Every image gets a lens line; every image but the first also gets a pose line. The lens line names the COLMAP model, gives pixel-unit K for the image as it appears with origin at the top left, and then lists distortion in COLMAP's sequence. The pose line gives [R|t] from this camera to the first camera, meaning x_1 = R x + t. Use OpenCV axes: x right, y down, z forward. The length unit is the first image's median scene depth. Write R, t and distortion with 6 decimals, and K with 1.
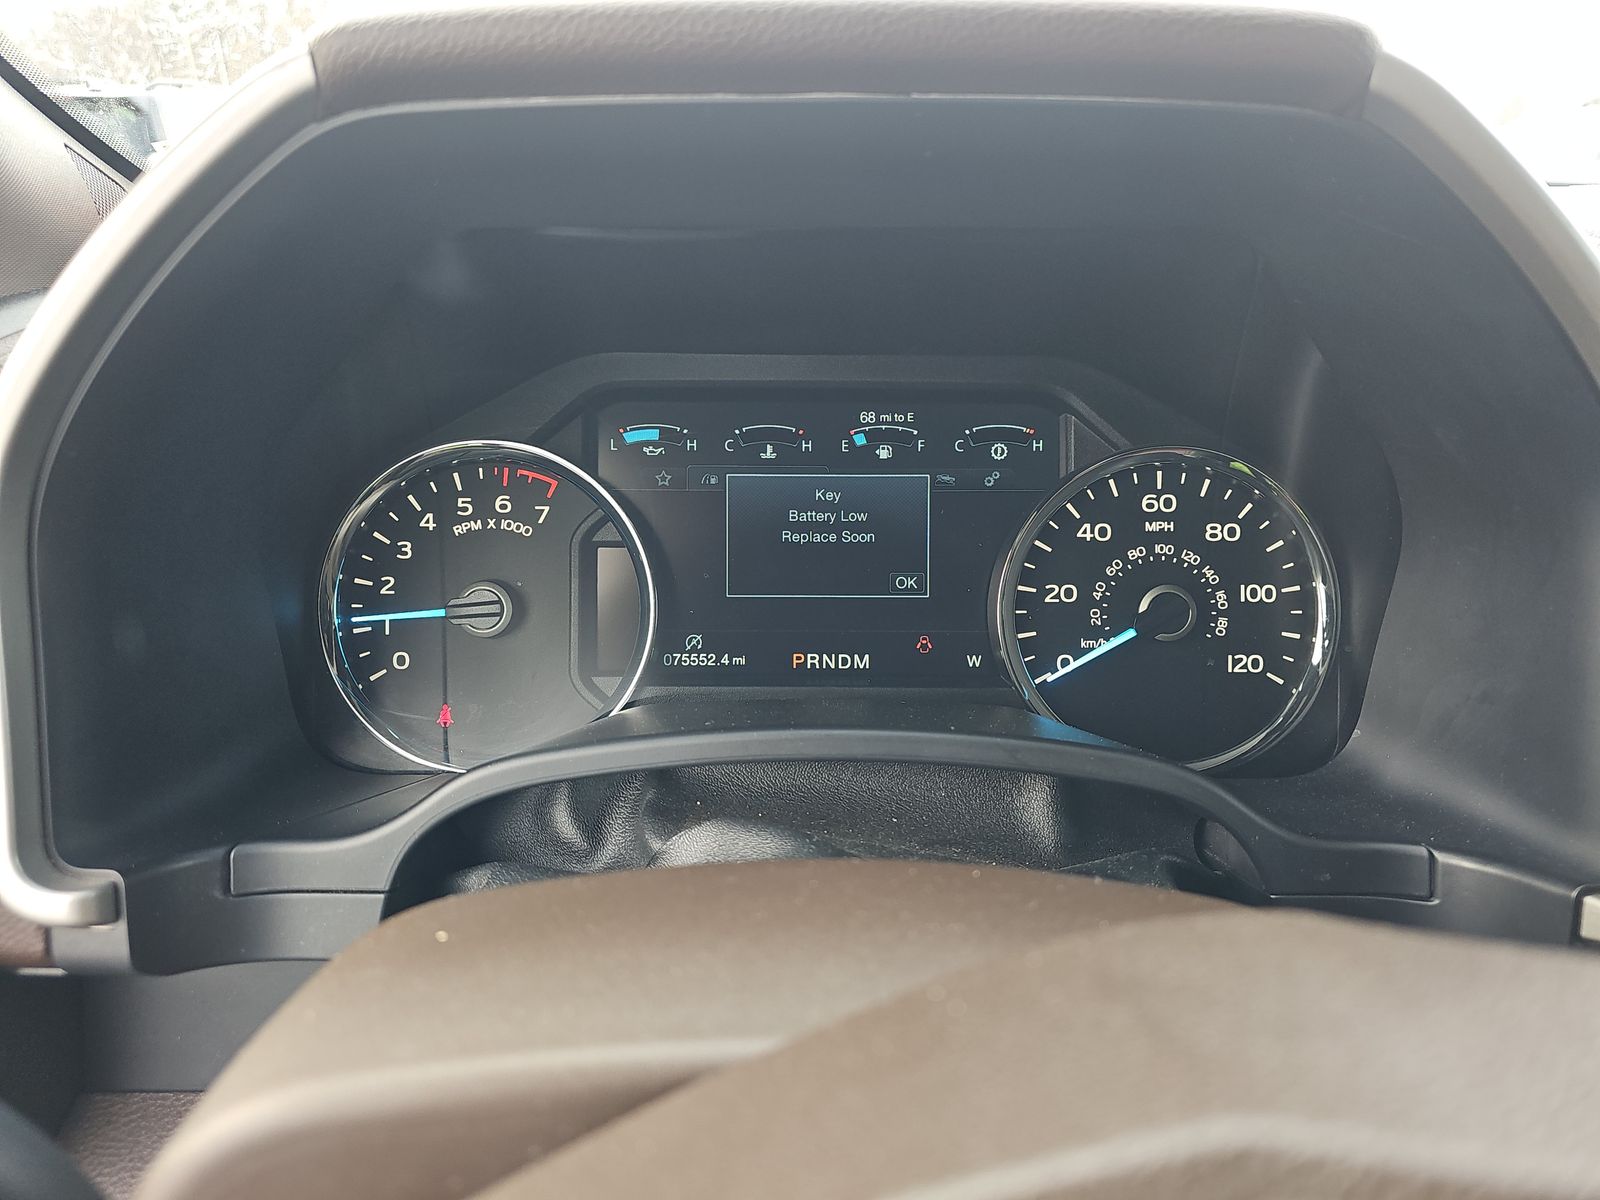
lens RADIAL K [[1086.2, 0, 805.9], [0, 1086.2, 596.5], [0, 0, 1]] dist [0.030185, -0.009938]
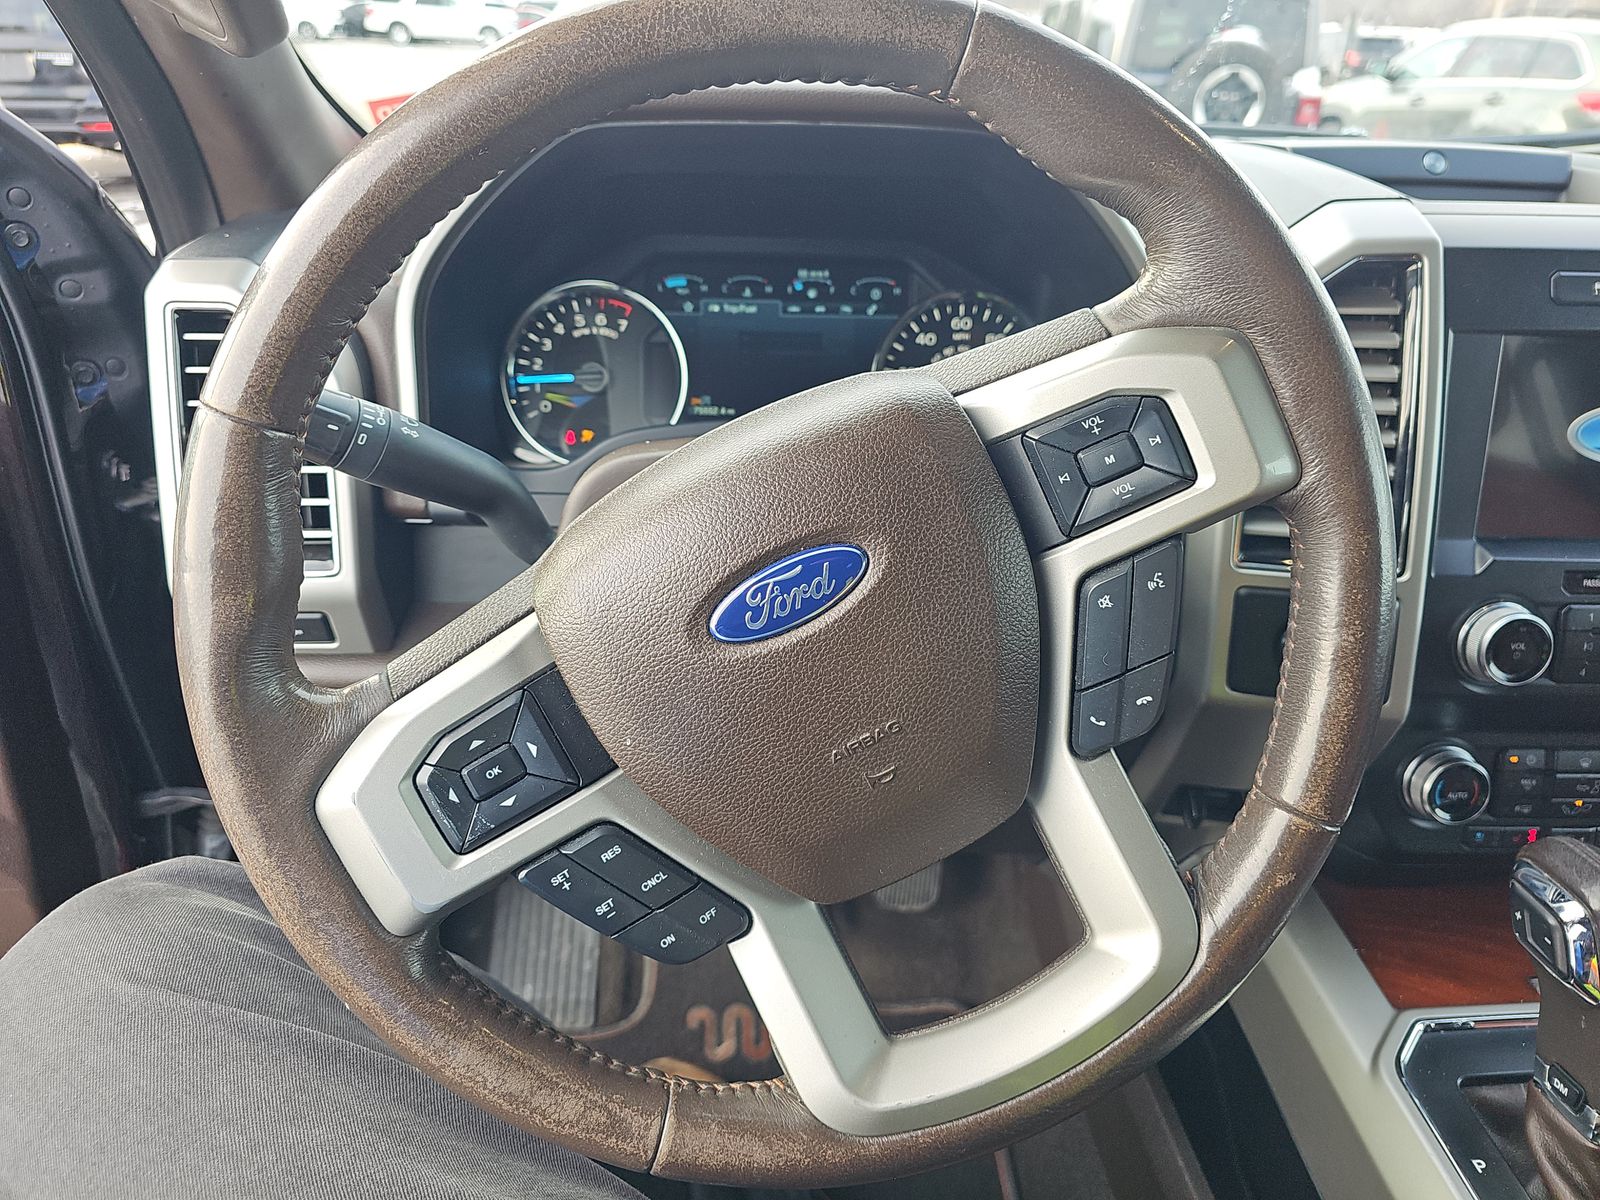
lens RADIAL K [[1086.2, 0, 792.2], [0, 1086.2, 600.2], [0, 0, 1]] dist [0.030185, -0.009938]
pose [[0.998993, 0.000626, 0.044868, -0.041648], [-0.004885, 0.995478, 0.094863, 0.205137], [-0.044606, -0.094986, 0.994479, -0.851567]]
